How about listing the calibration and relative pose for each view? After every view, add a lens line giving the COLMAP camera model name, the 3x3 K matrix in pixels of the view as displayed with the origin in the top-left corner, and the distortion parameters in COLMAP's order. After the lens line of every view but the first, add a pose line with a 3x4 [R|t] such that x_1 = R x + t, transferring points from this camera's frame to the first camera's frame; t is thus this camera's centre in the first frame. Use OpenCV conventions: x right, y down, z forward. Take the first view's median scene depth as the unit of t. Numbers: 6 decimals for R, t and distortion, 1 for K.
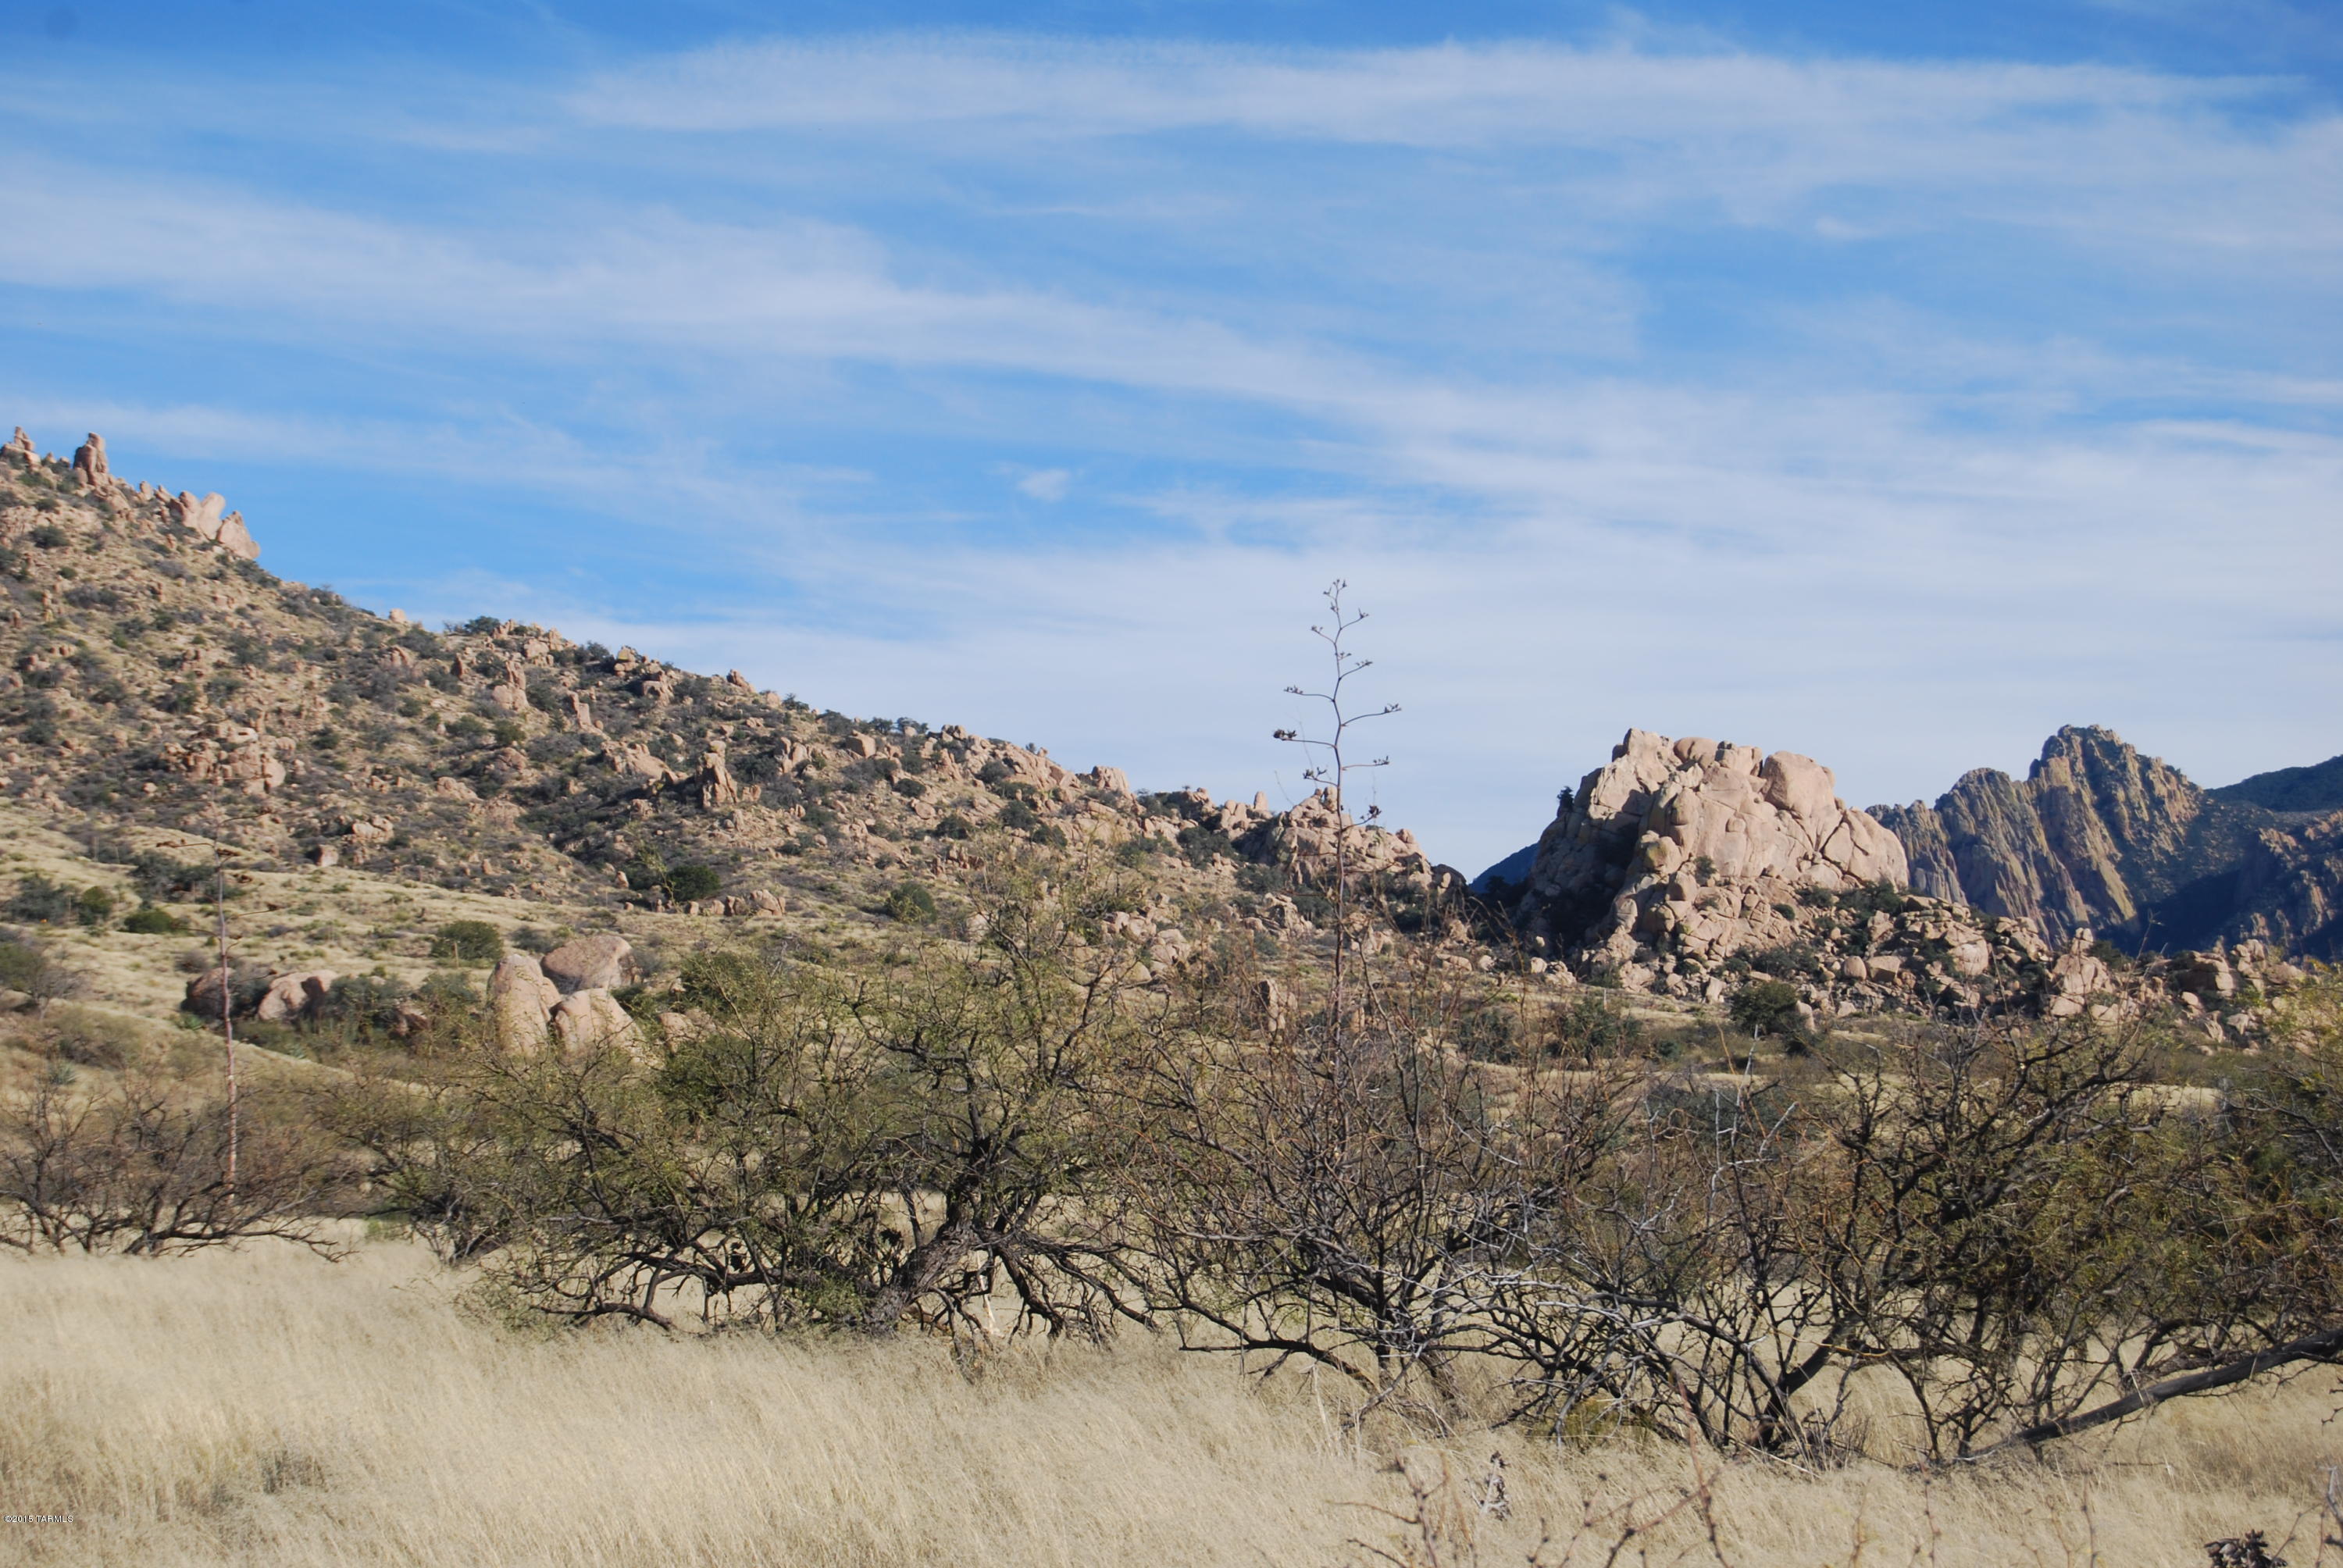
lens RADIAL K [[5429.9, 0, 1146.4], [0, 5429.9, 792.8], [0, 0, 1]] dist [0.019626, -0.607231]
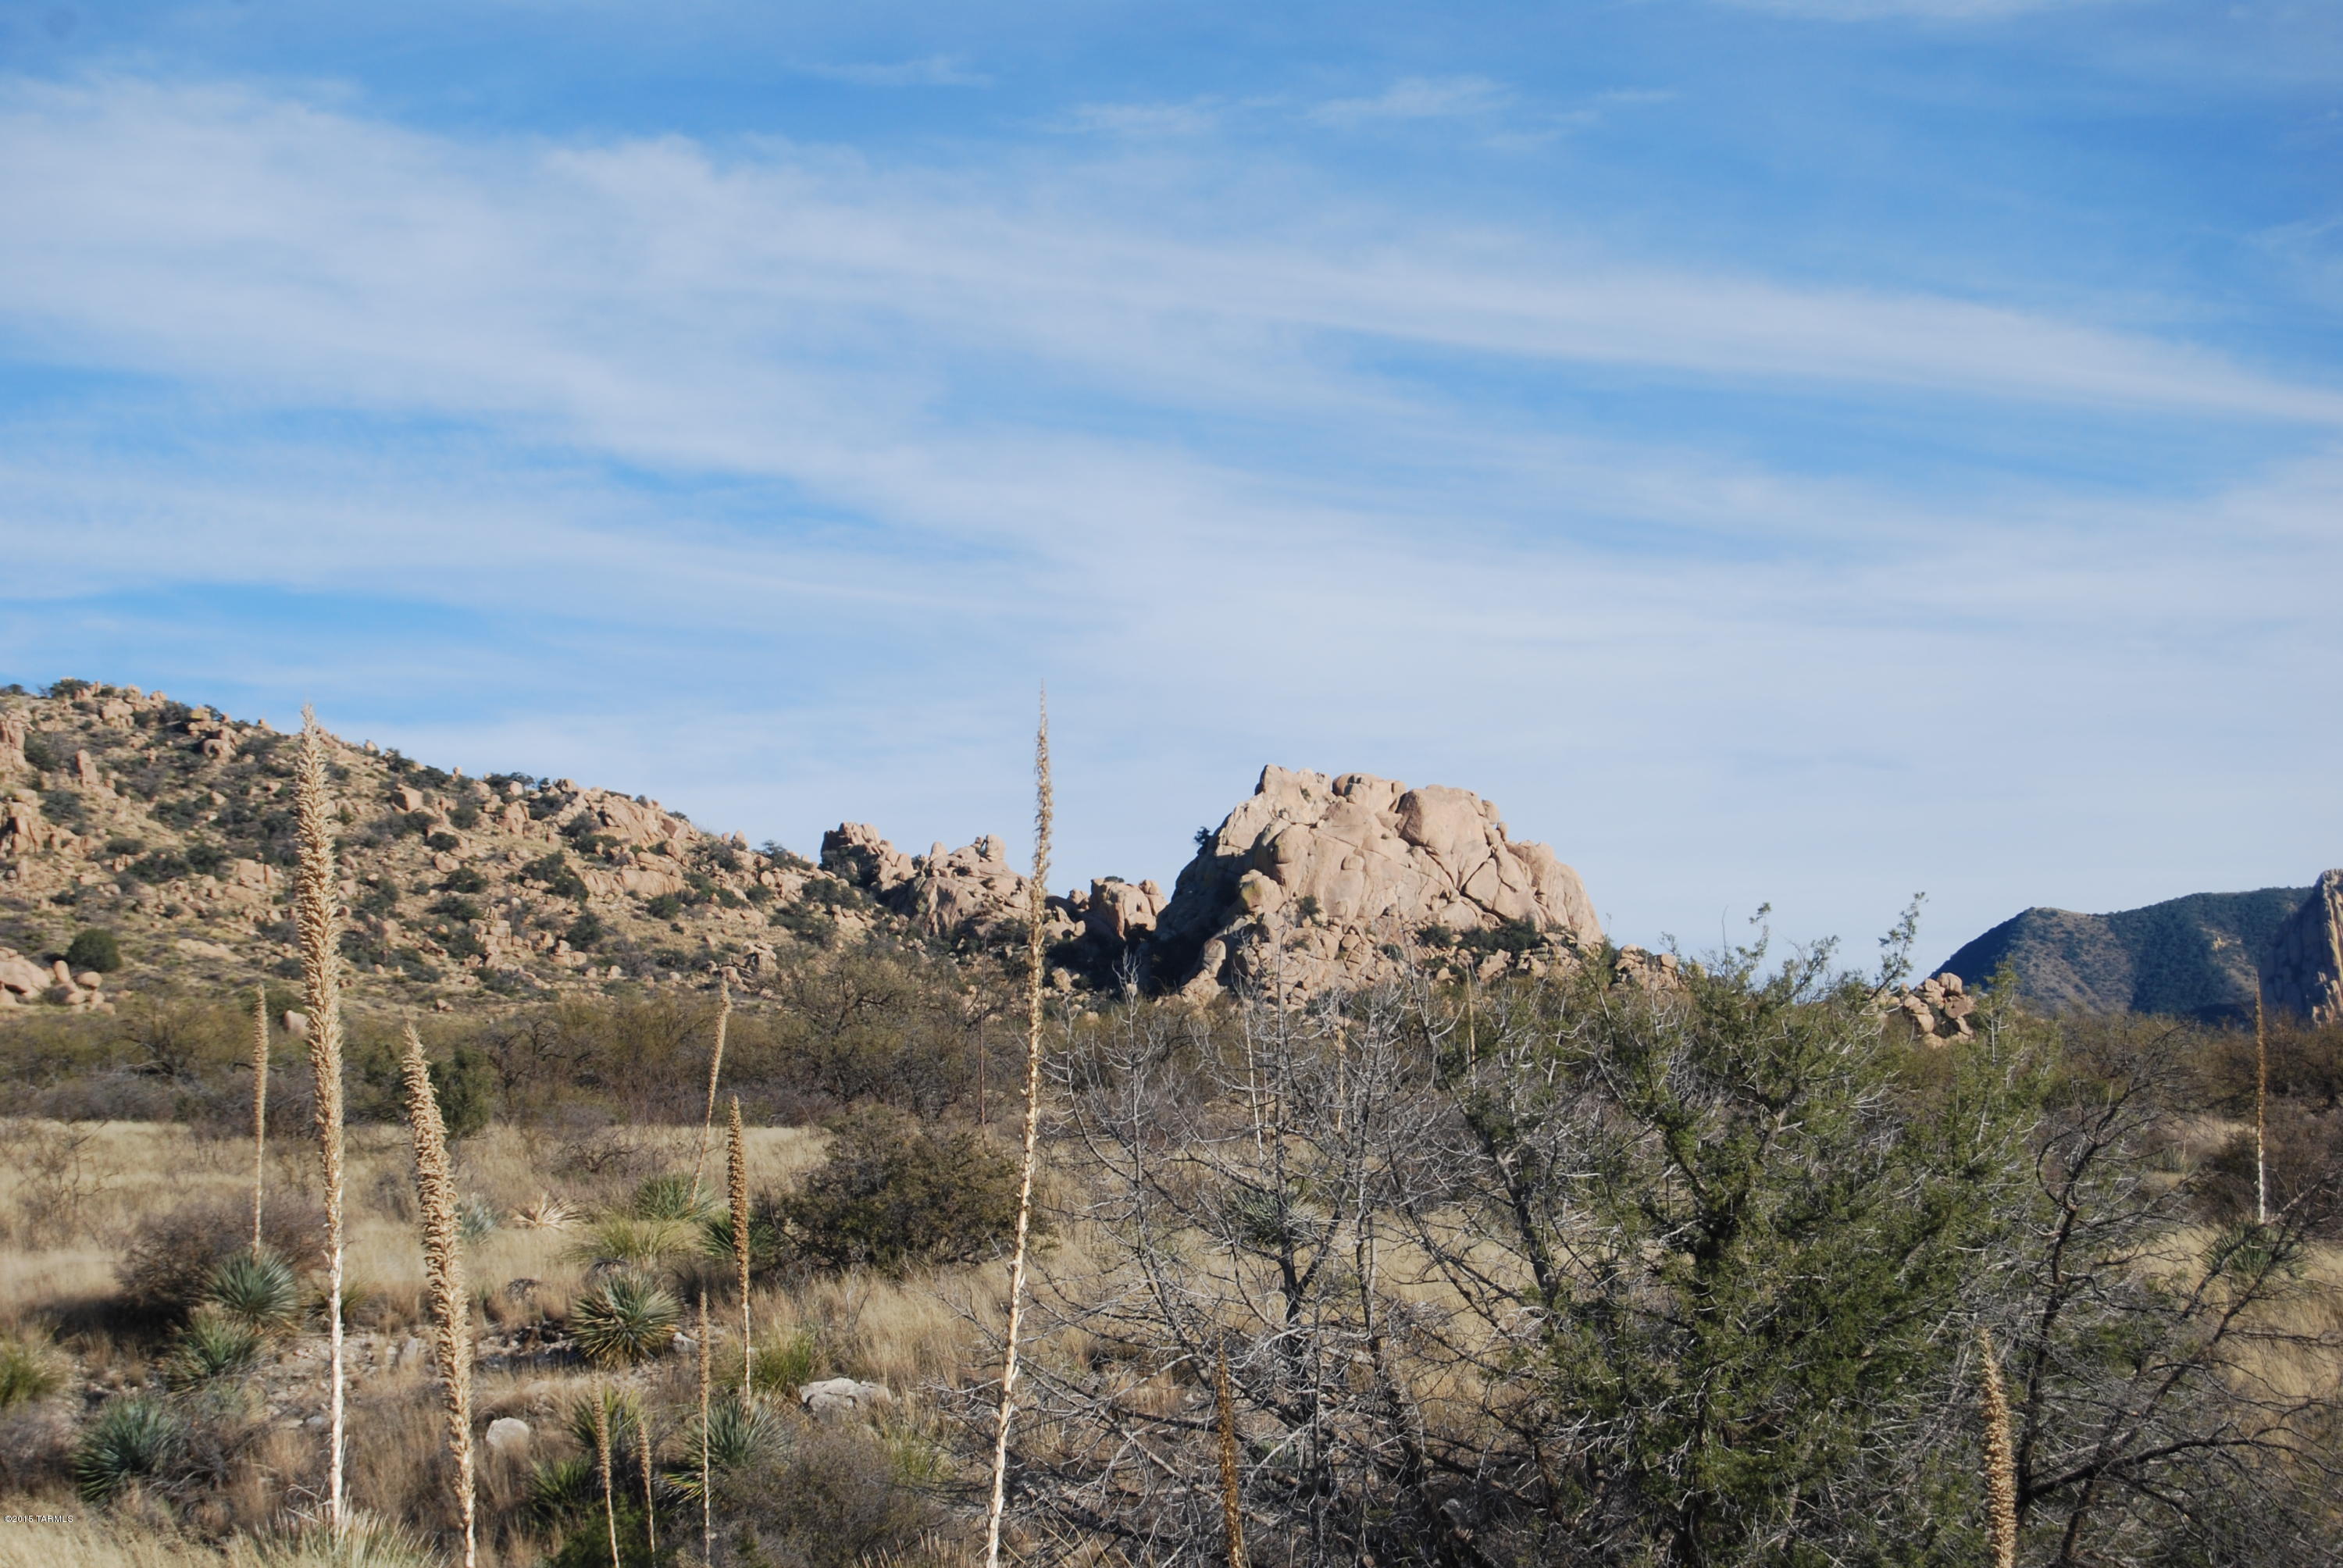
lens RADIAL K [[5414.5, 0, 1156.1], [0, 5414.5, 789.9], [0, 0, 1]] dist [-0.001417, -0.135936]
pose [[0.992914, -0.024667, -0.116248, 0.184556], [0.022528, 0.999553, -0.019679, 0.011091], [0.116681, 0.016921, 0.993025, 0.056397]]
